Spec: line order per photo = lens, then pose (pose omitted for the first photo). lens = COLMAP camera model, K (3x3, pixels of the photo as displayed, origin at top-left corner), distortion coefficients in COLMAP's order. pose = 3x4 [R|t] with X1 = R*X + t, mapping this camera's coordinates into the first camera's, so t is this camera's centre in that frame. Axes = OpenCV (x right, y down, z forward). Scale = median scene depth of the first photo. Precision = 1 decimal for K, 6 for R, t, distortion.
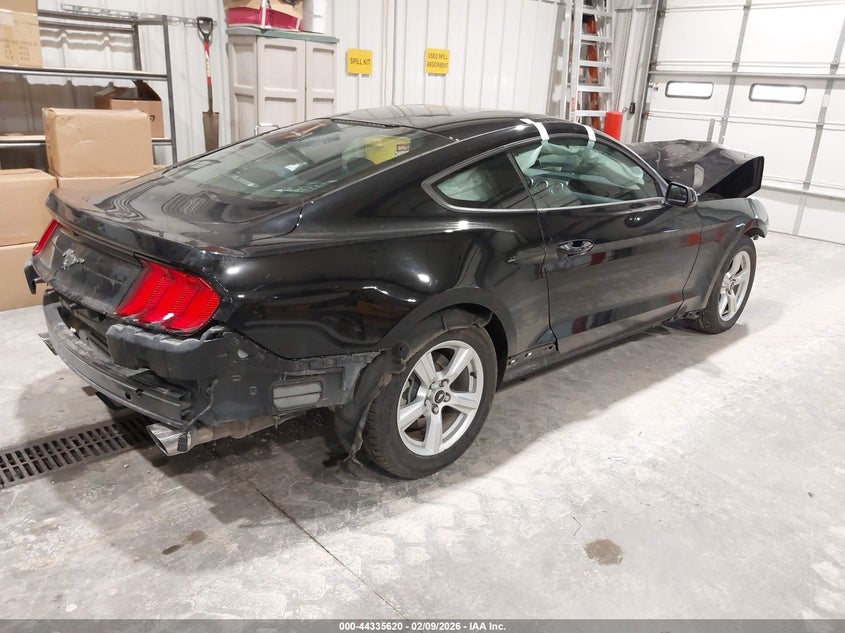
lens RADIAL K [[667.2, 0, 425.1], [0, 667.2, 317.6], [0, 0, 1]] dist [0.089194, -0.086825]
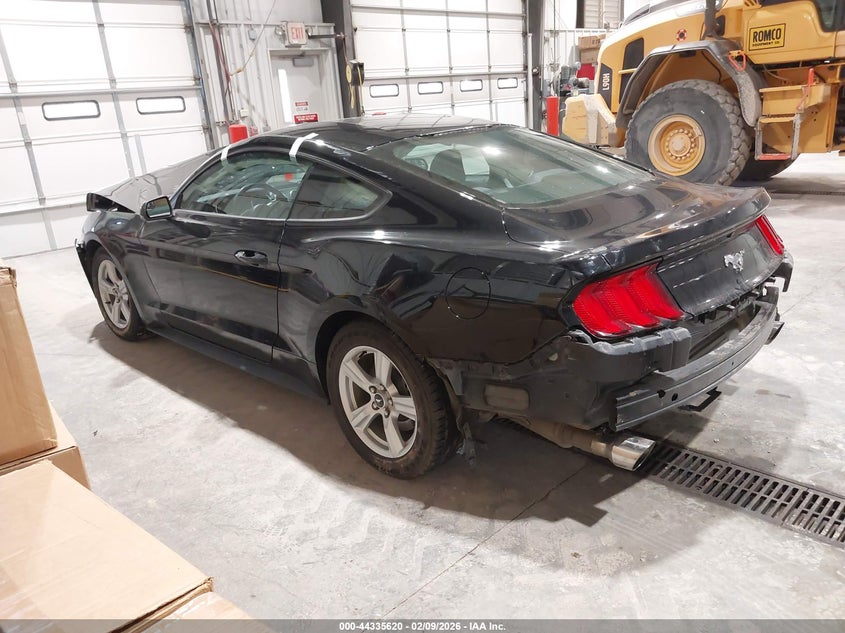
lens RADIAL K [[667.2, 0, 425.1], [0, 667.2, 317.6], [0, 0, 1]] dist [0.089194, -0.086825]
pose [[-0.058075, -0.361365, 0.930614, -1.102875], [0.393121, 0.848591, 0.354047, -0.416178], [-0.917651, 0.386405, 0.092778, 1.027135]]
